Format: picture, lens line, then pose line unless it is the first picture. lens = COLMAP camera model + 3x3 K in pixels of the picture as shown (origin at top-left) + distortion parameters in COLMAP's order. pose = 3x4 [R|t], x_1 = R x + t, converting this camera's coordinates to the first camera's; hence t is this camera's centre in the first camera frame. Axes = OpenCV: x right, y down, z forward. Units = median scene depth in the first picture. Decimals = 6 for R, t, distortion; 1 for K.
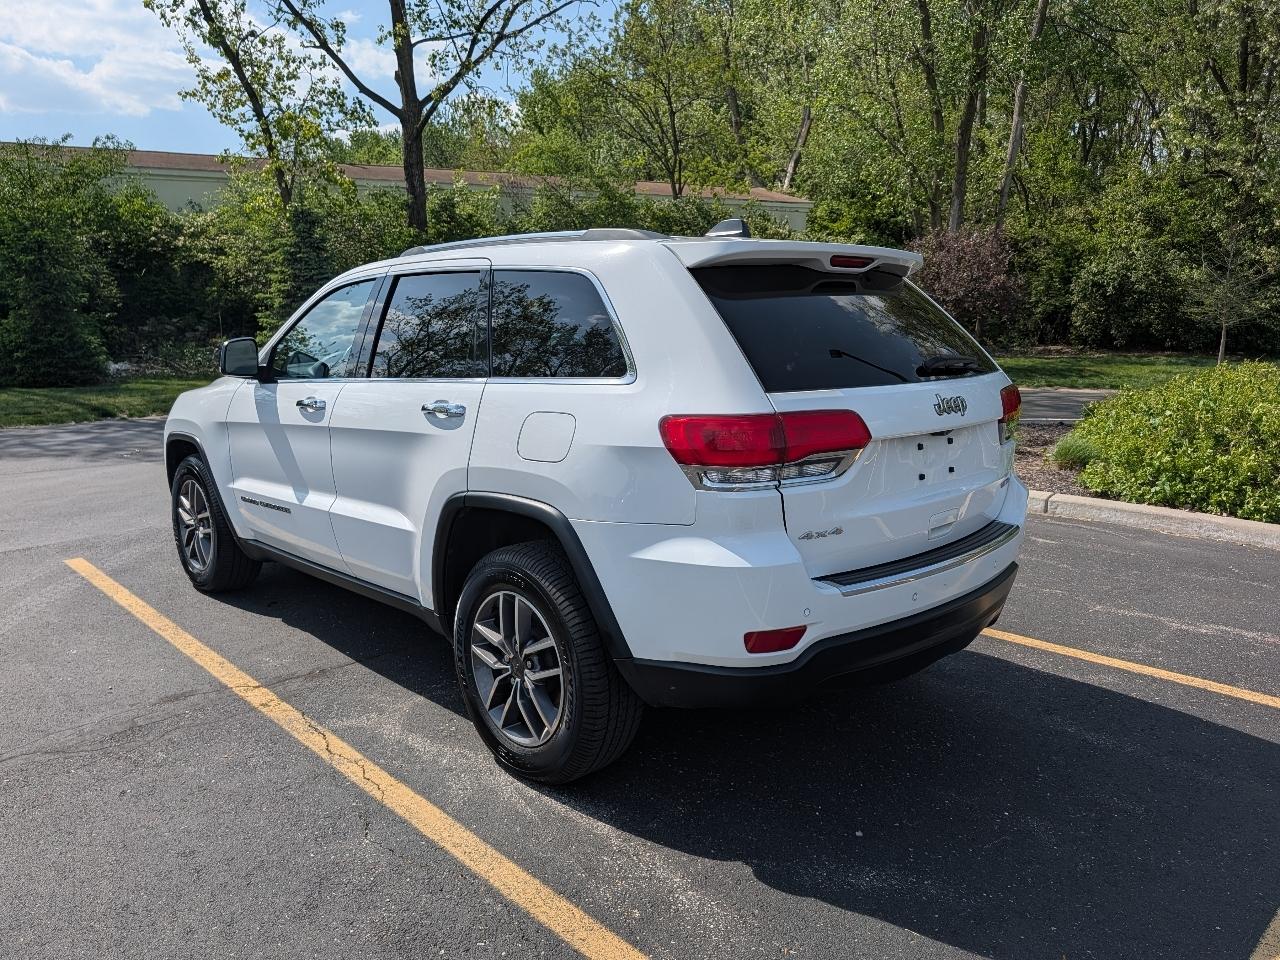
lens RADIAL K [[928.9, 0, 631.3], [0, 928.9, 478.1], [0, 0, 1]] dist [0.017505, -0.009851]
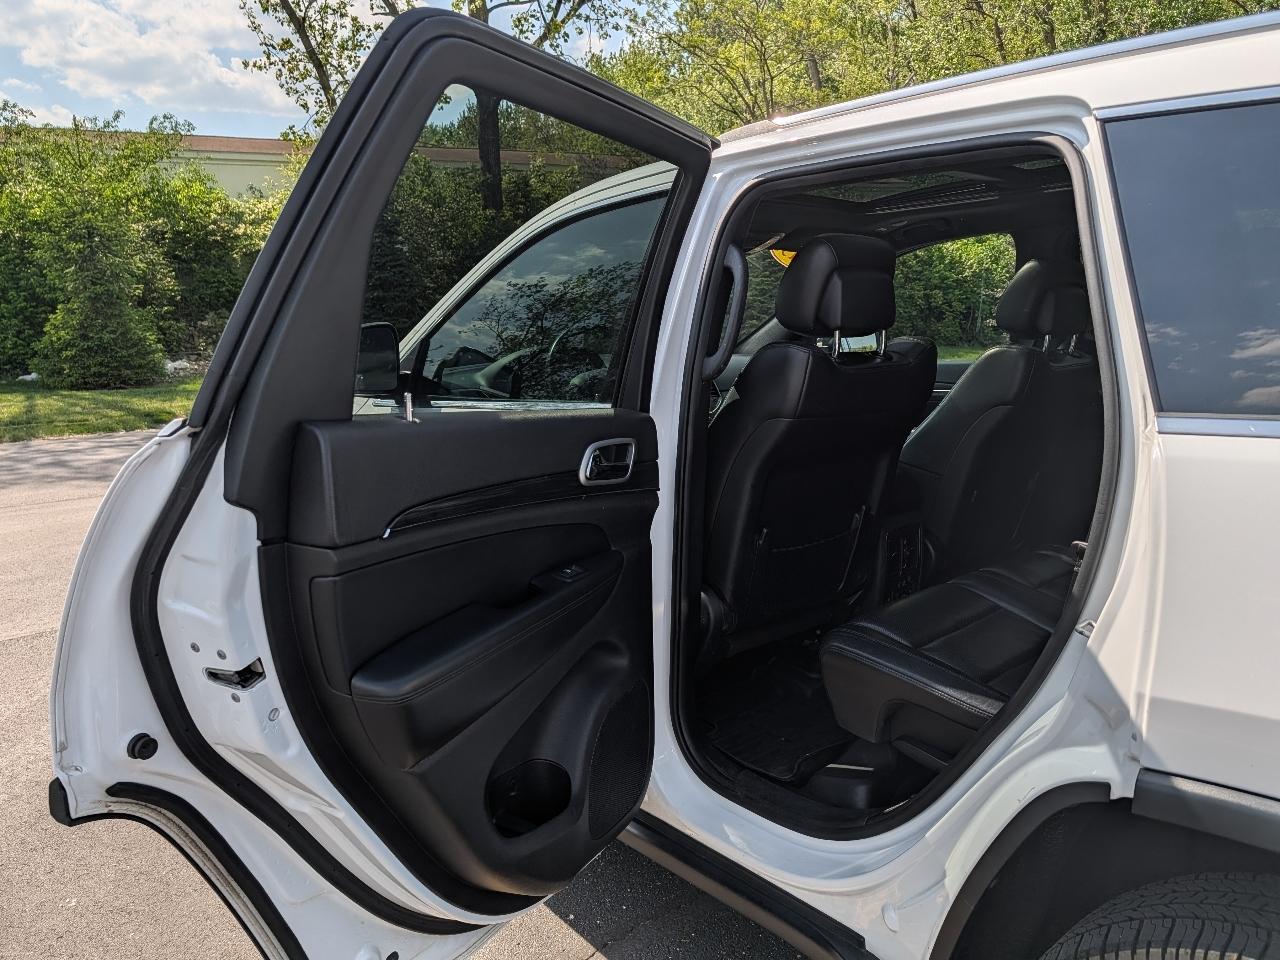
lens RADIAL K [[920.9, 0, 640.0], [0, 920.9, 480.0], [0, 0, 1]] dist [-0.006489, -0.002694]
pose [[0.999184, -0.002028, -0.040340, -0.057078], [0.002487, 0.999933, 0.011316, -0.015455], [0.040314, -0.011407, 0.999122, 0.112992]]
